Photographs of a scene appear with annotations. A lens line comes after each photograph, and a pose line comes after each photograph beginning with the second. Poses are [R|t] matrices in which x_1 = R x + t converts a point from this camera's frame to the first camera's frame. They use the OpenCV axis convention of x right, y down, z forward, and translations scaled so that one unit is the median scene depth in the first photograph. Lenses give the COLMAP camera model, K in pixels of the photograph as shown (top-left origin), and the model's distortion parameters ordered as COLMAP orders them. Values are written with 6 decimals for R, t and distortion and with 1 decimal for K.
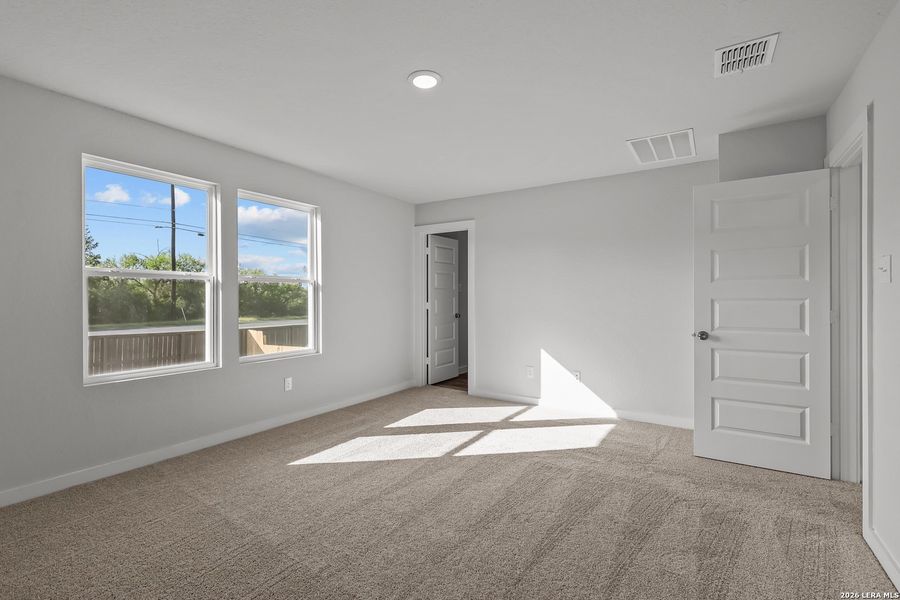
lens RADIAL K [[416.8, 0, 448.5], [0, 416.8, 297.5], [0, 0, 1]] dist [-0.005309, 0.000624]
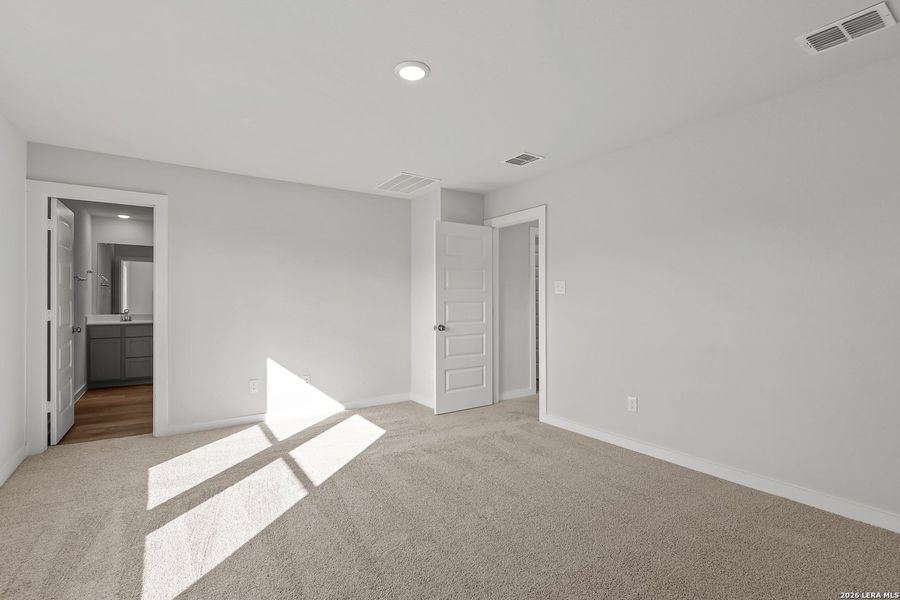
lens RADIAL K [[416.8, 0, 448.5], [0, 416.8, 297.5], [0, 0, 1]] dist [-0.005309, 0.000624]
pose [[0.392028, 0.006859, 0.919928, -0.632177], [0.002819, 0.999959, -0.008658, 0.001464], [-0.919949, 0.005988, 0.391992, 0.391282]]
